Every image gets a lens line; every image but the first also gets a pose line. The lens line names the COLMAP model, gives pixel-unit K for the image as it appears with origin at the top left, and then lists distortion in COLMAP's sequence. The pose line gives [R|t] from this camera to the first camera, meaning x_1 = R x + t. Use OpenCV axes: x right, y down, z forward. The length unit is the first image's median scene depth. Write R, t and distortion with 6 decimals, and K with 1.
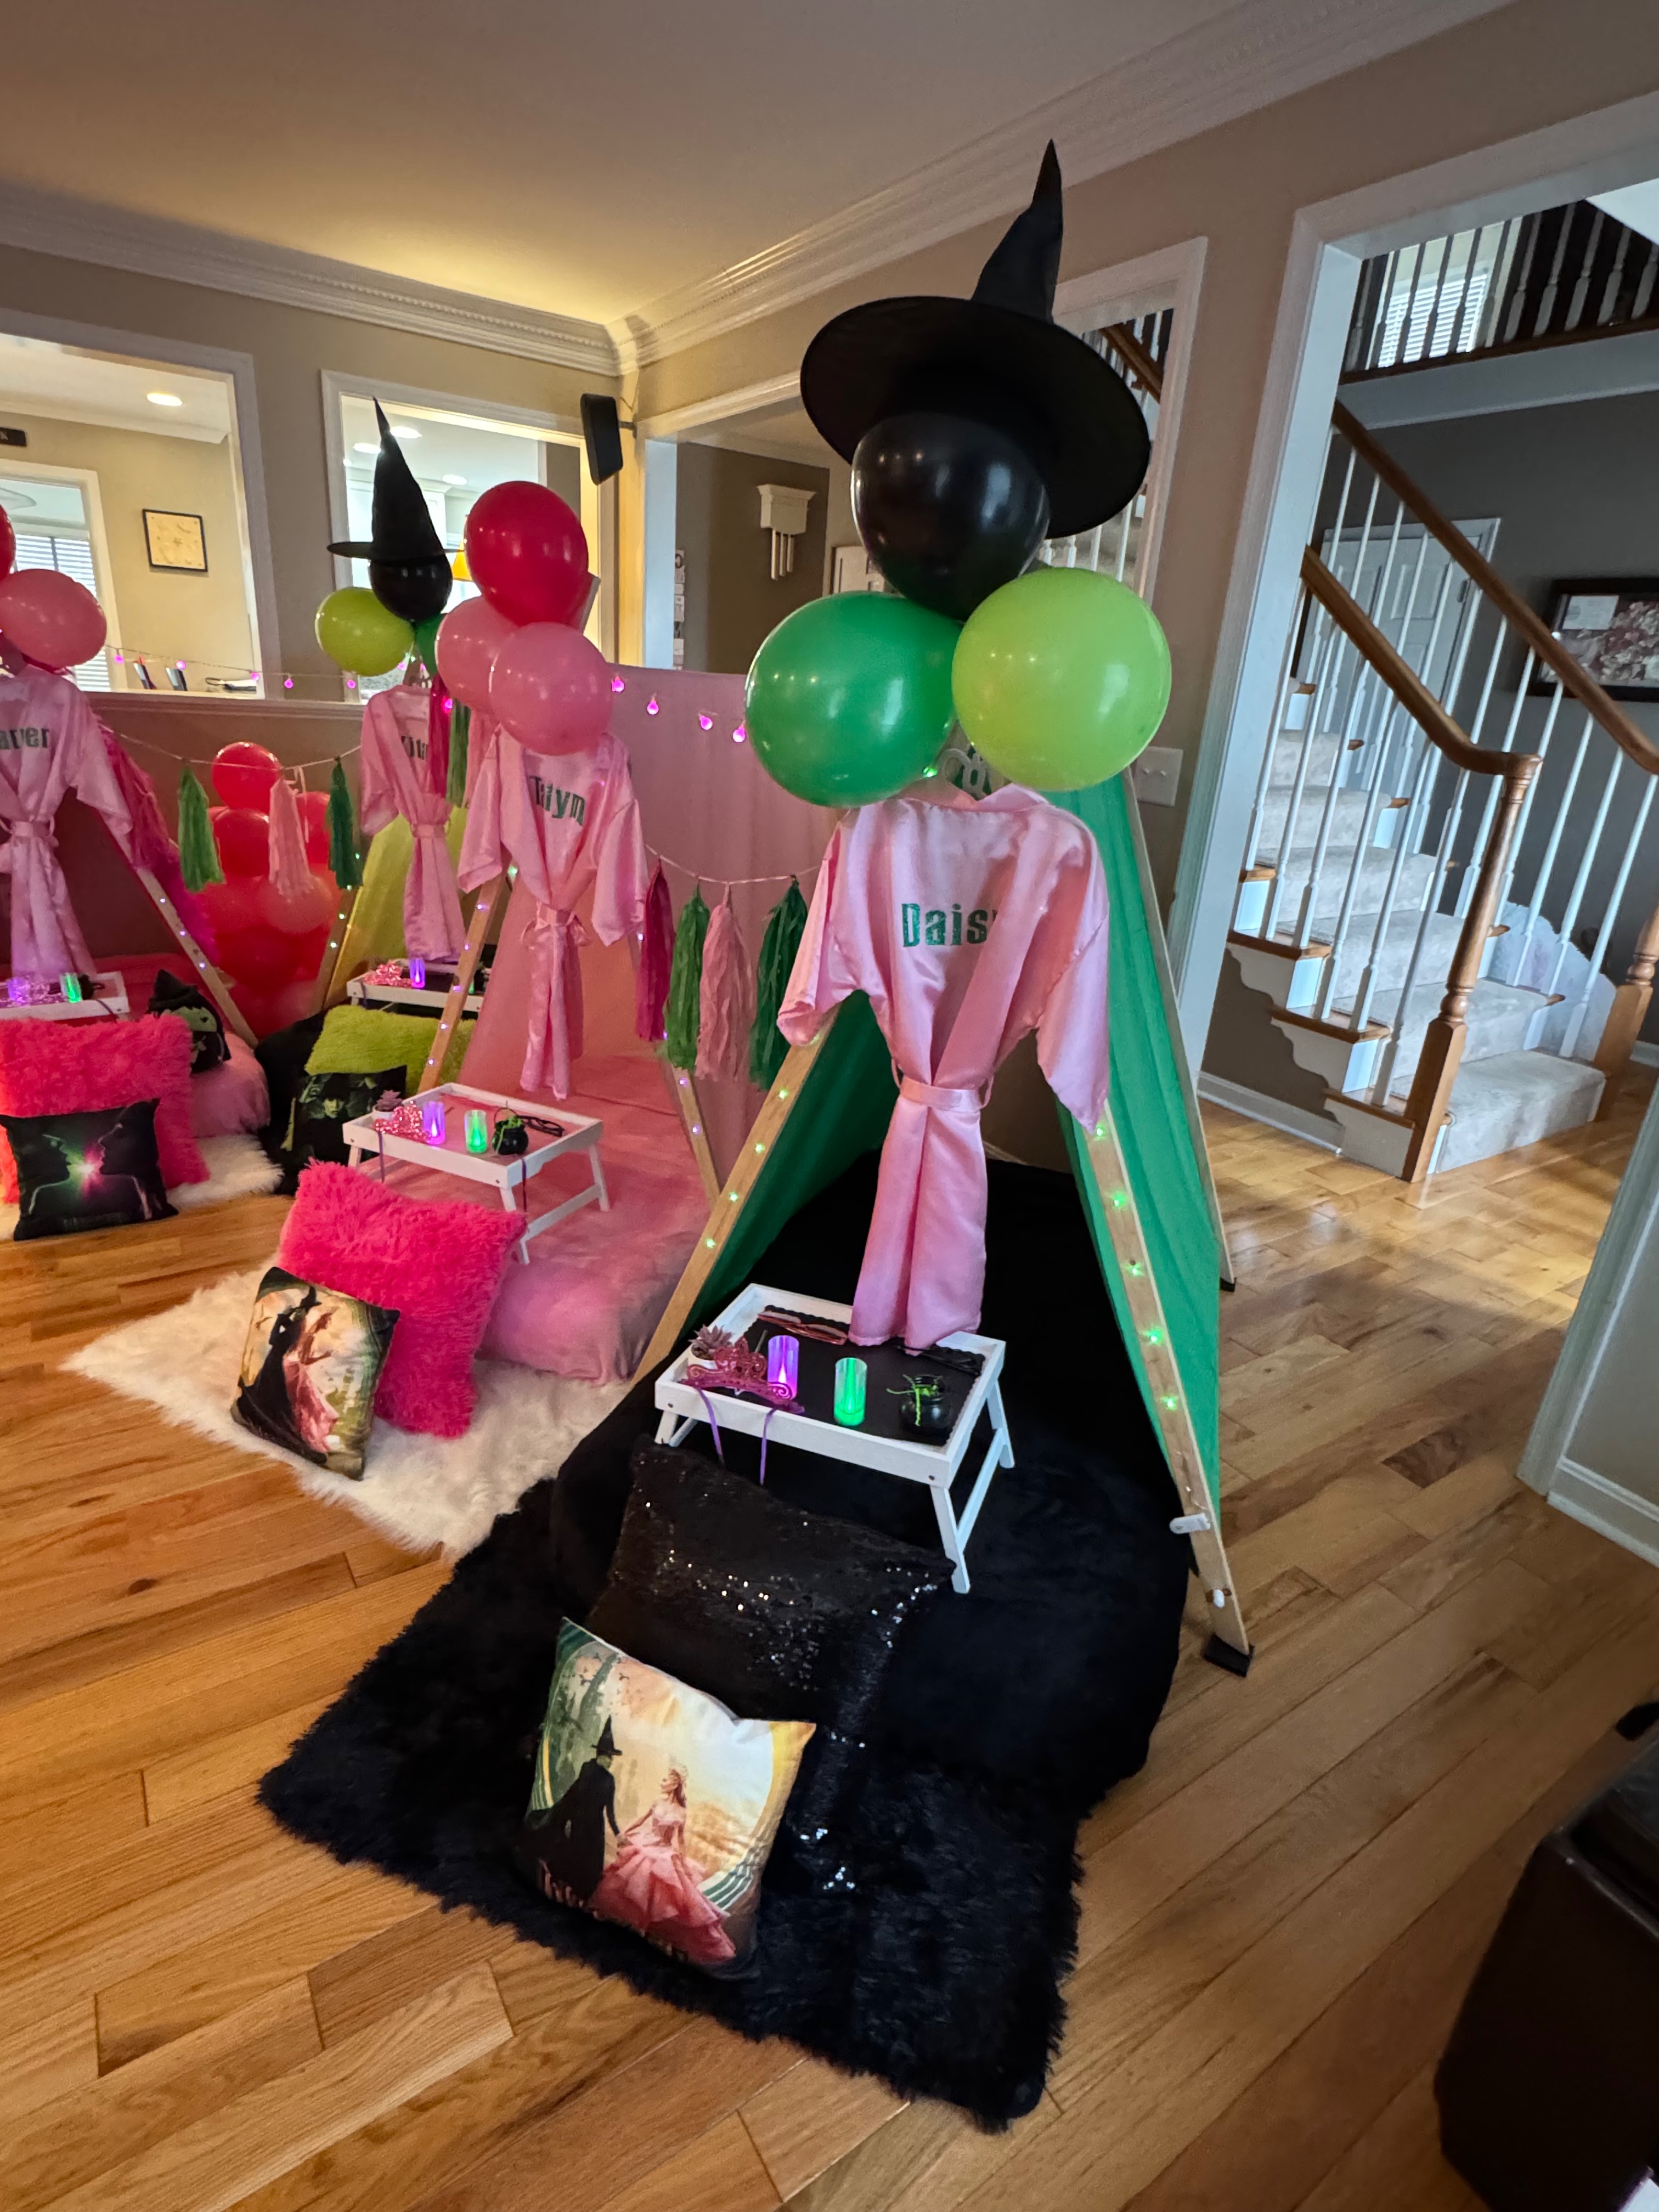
lens RADIAL K [[1114.8, 0, 825.4], [0, 1114.8, 1106.7], [0, 0, 1]] dist [-0.004348, 0.001272]
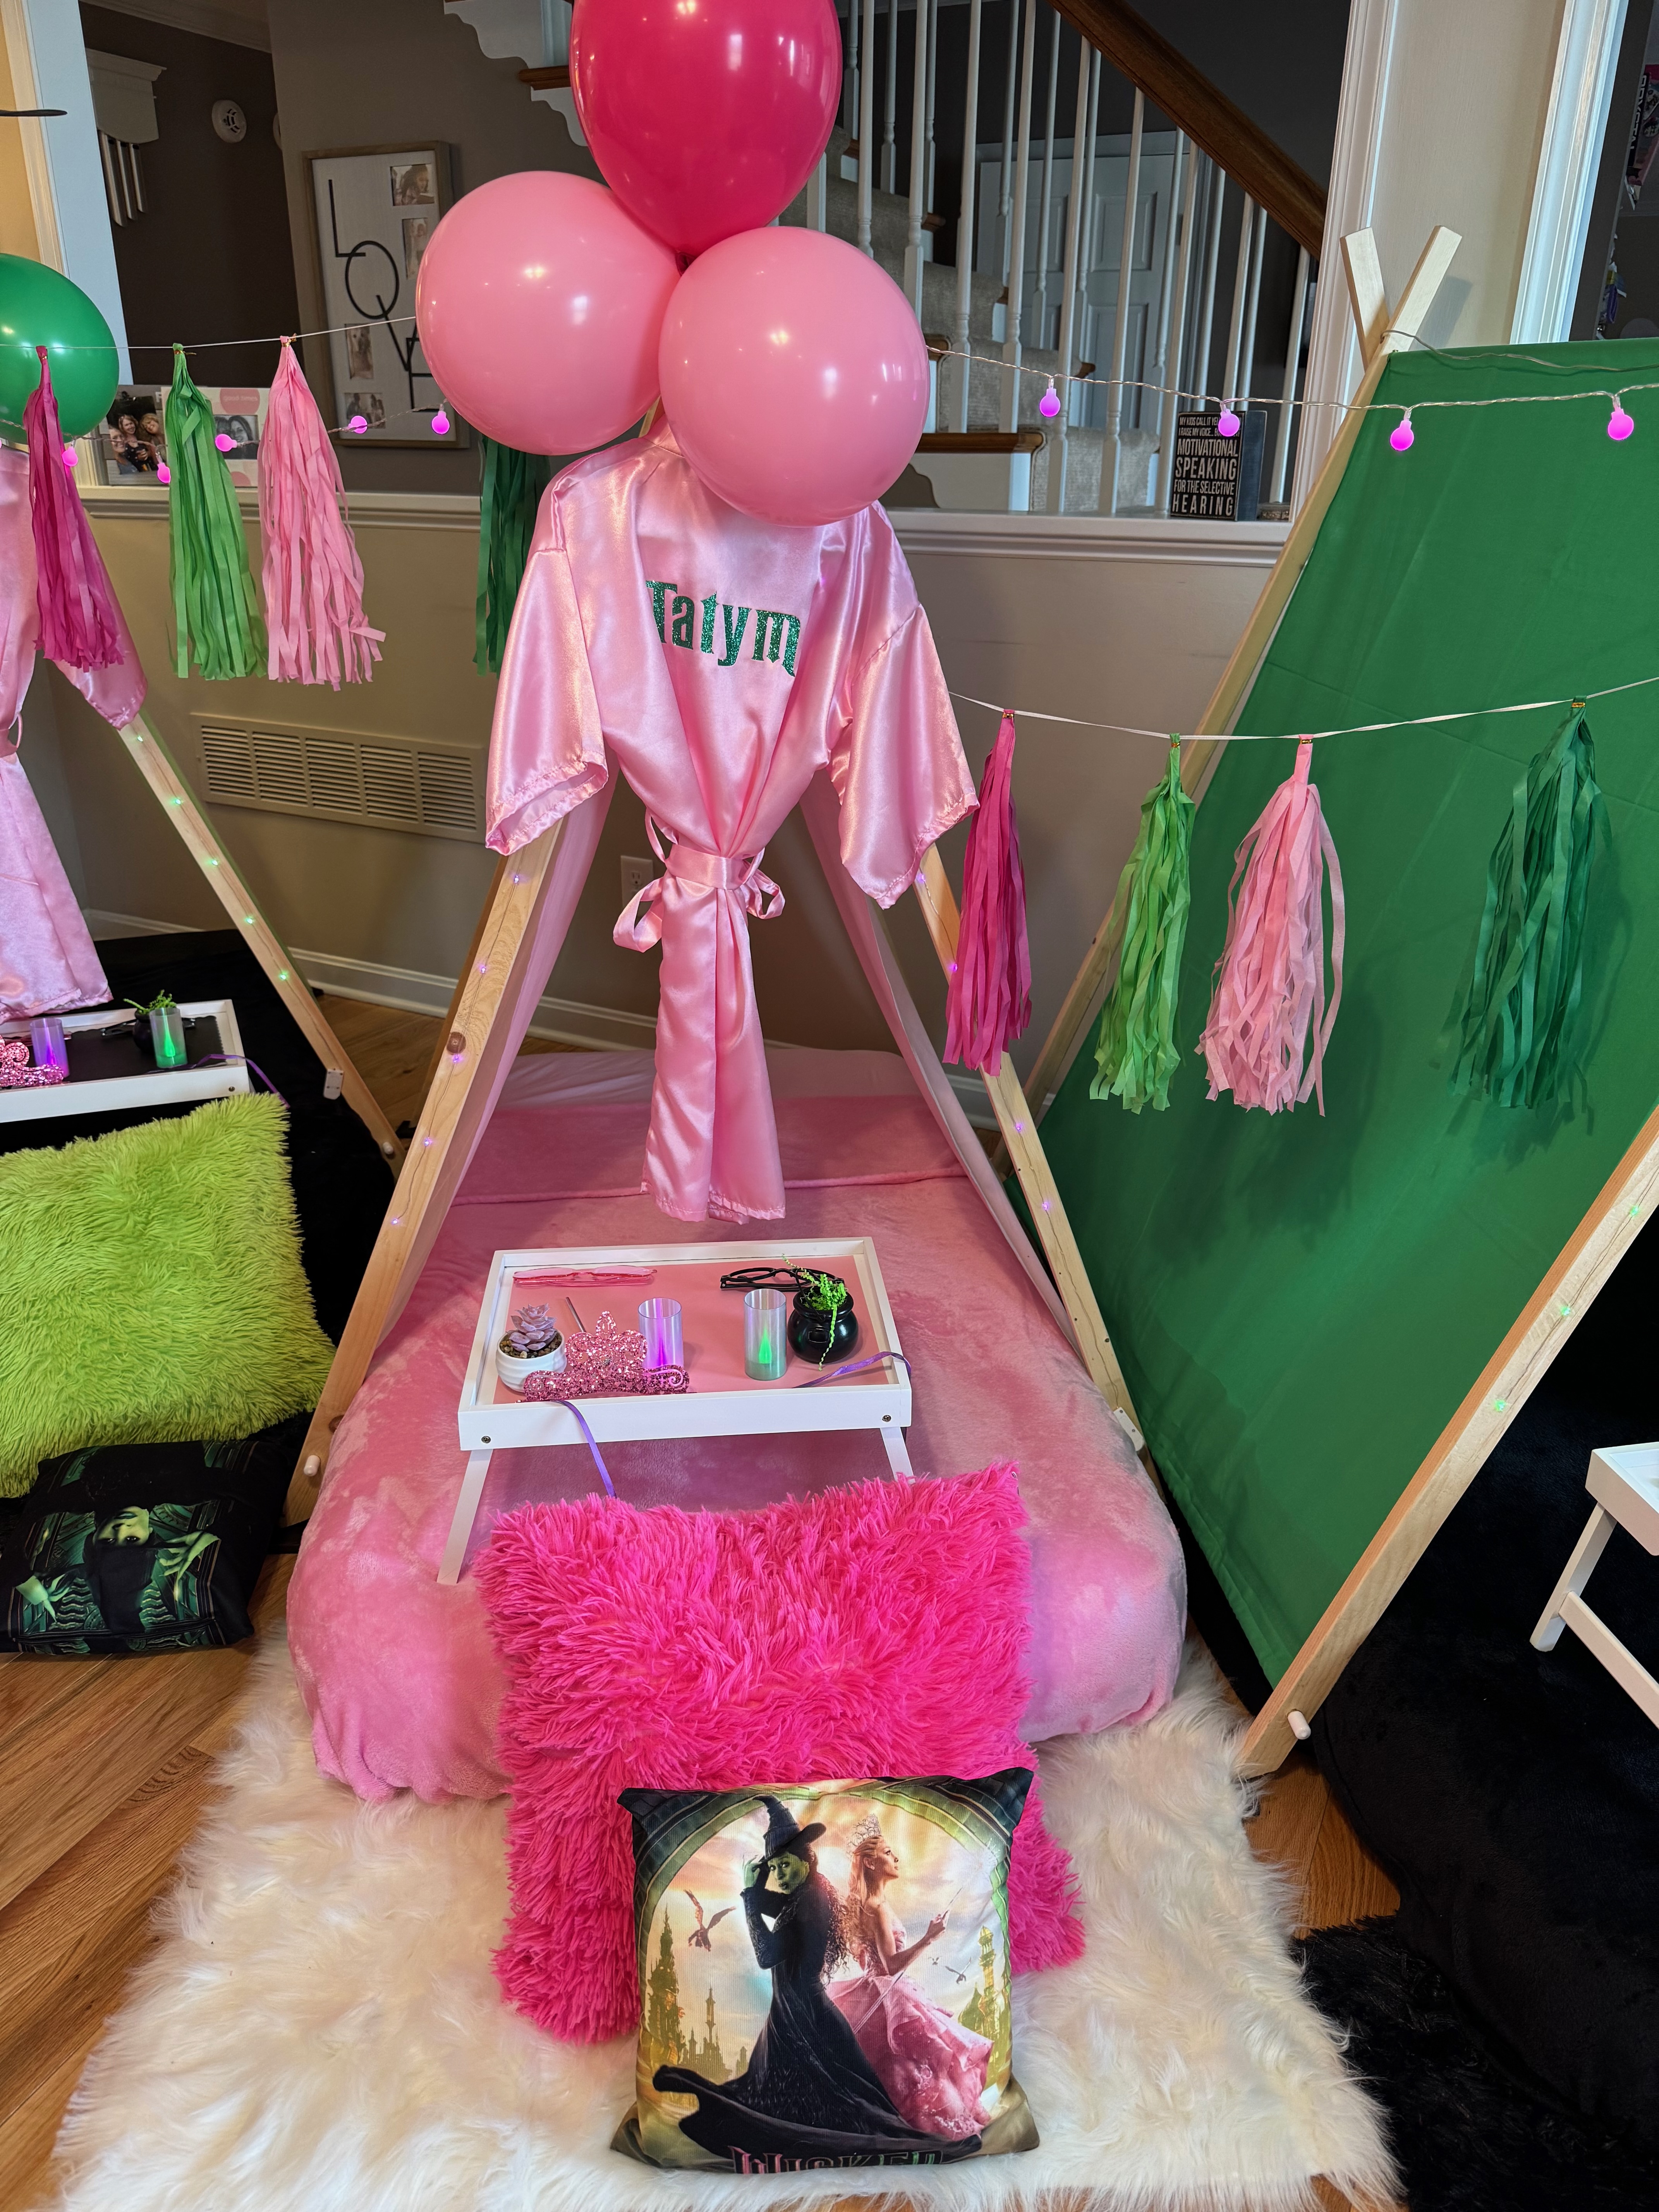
lens RADIAL K [[1552.4, 0, 824.8], [0, 1552.4, 1112.4], [0, 0, 1]] dist [0.048290, -0.062686]
pose [[0.866089, -0.248766, 0.433596, -0.668874], [0.222235, 0.968563, 0.111786, -0.168643], [-0.447774, -0.000456, 0.894147, 0.462497]]
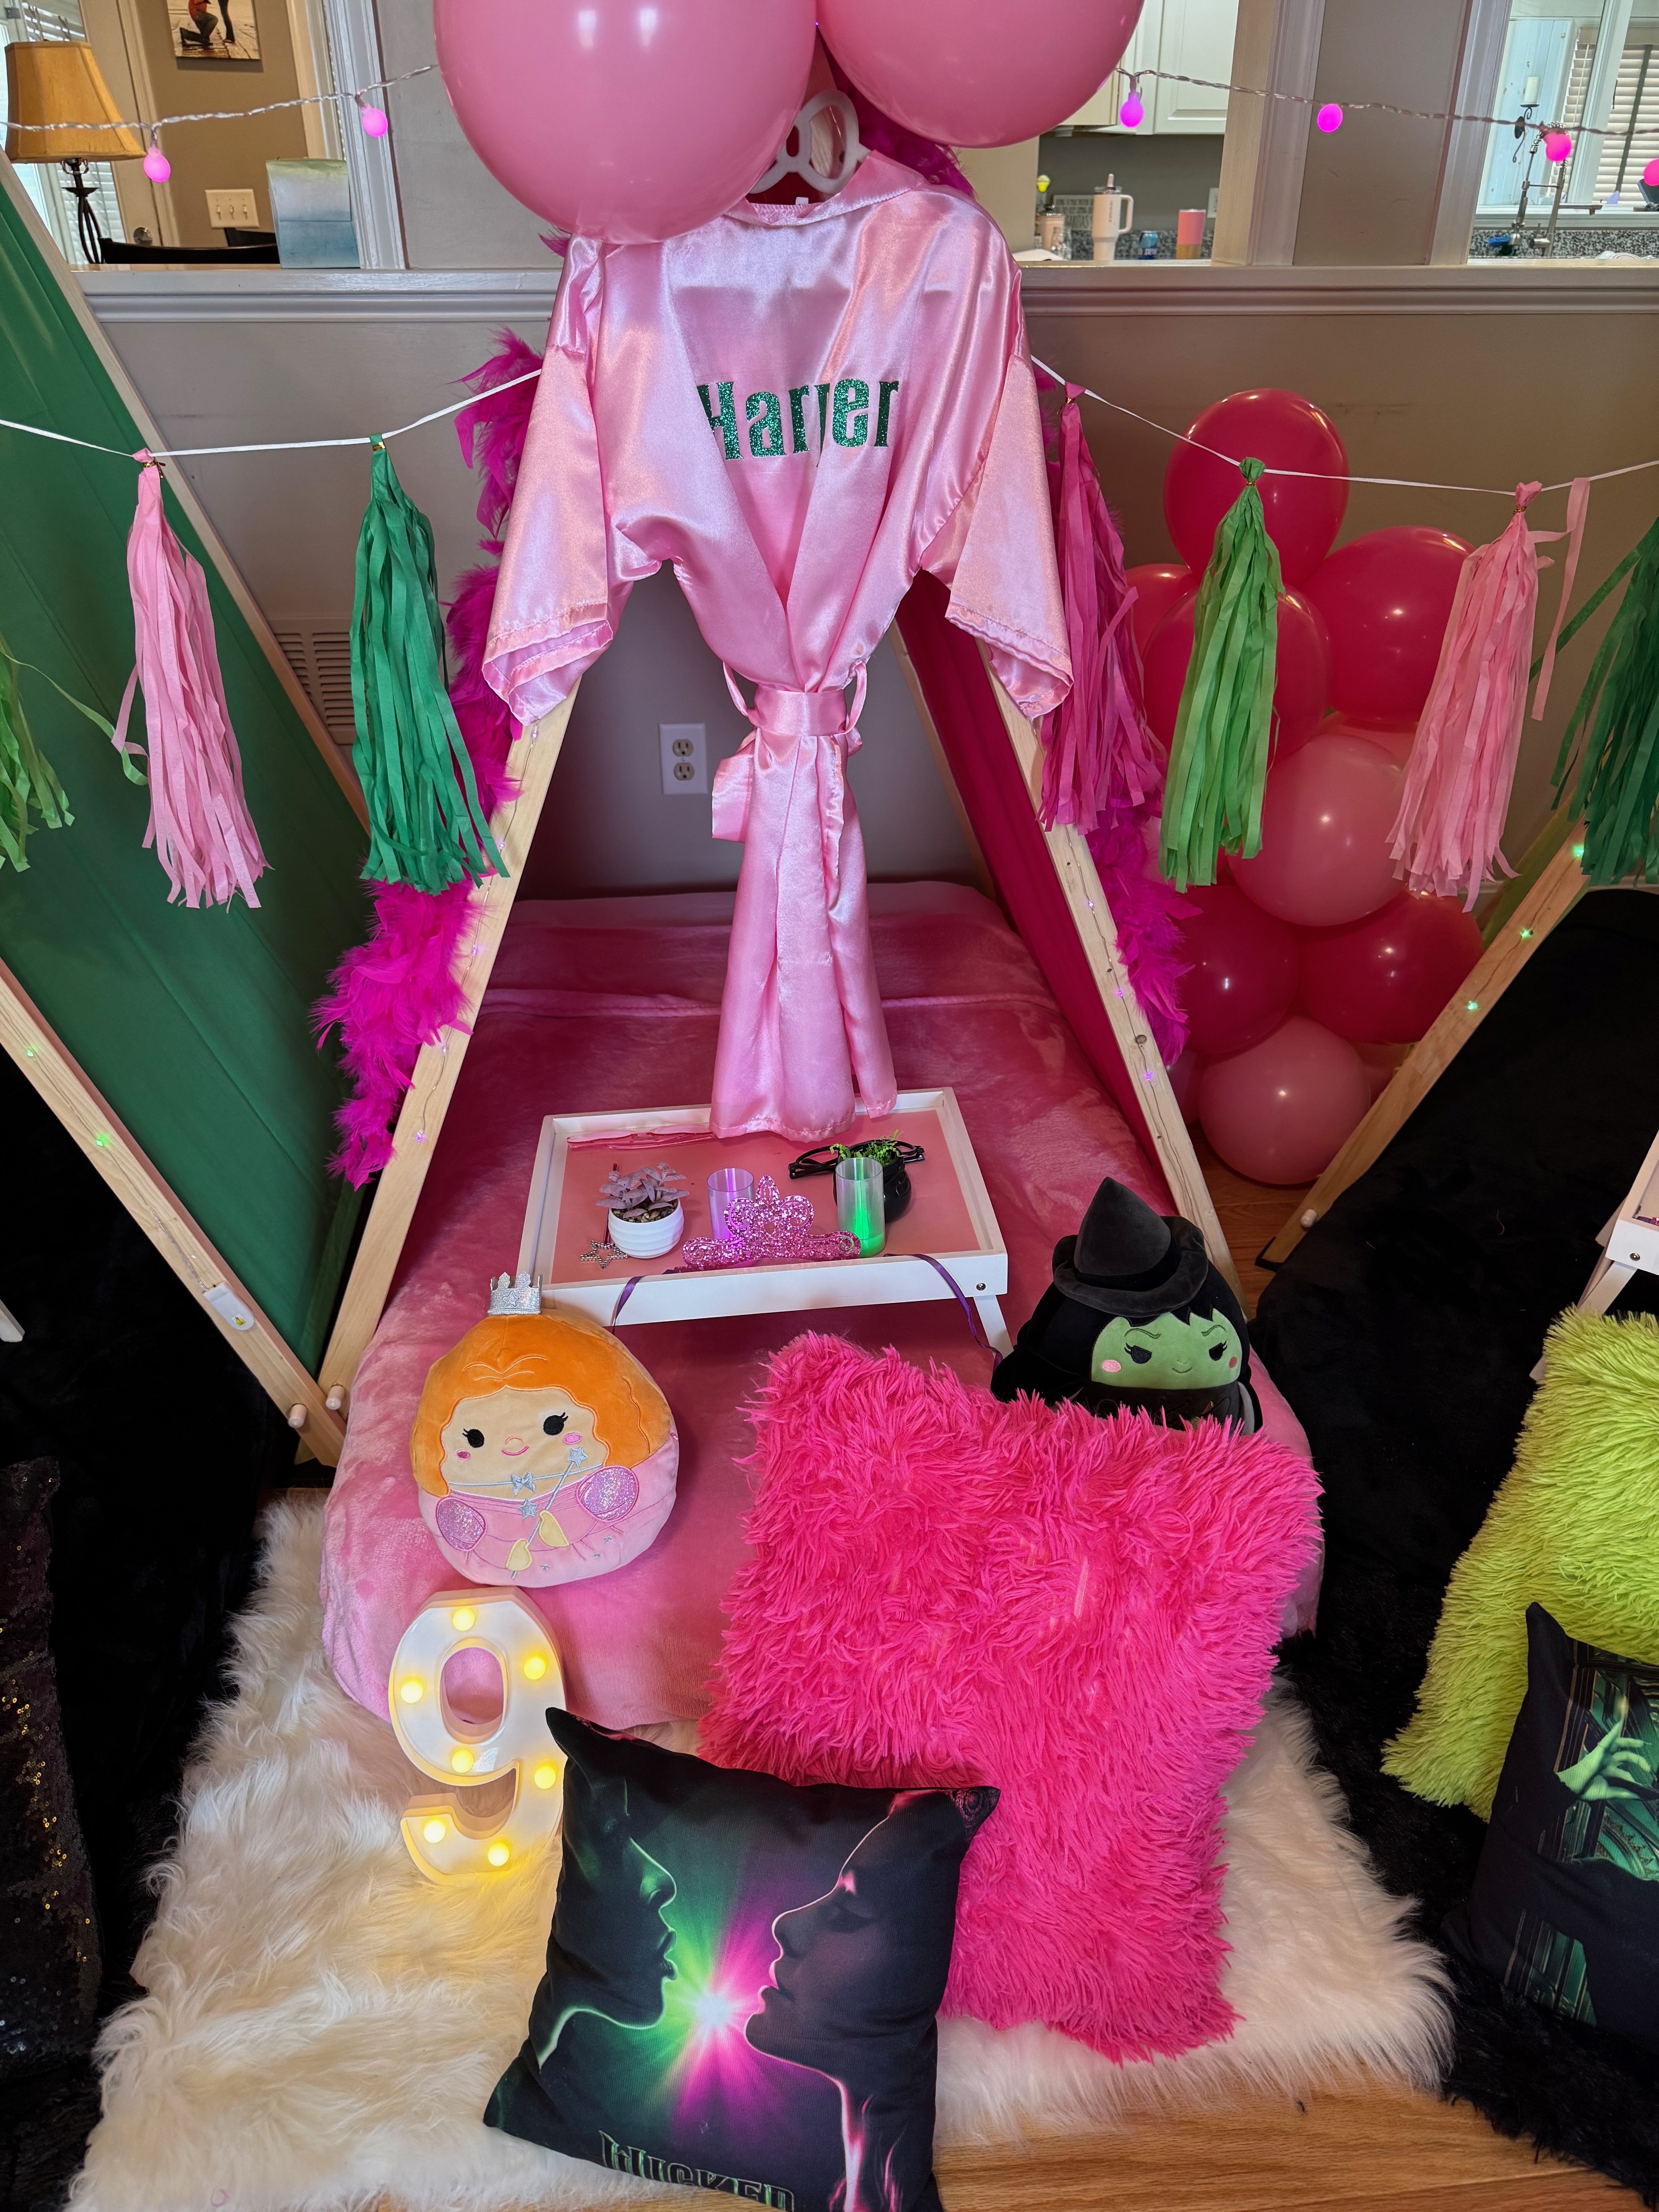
lens RADIAL K [[1552.4, 0, 841.8], [0, 1552.4, 1106.3], [0, 0, 1]] dist [0.048290, -0.062686]
pose [[0.882063, 0.170218, -0.439308, -0.755520], [-0.108752, 0.980832, 0.161684, -0.328733], [0.458409, -0.094840, 0.883667, 0.919453]]
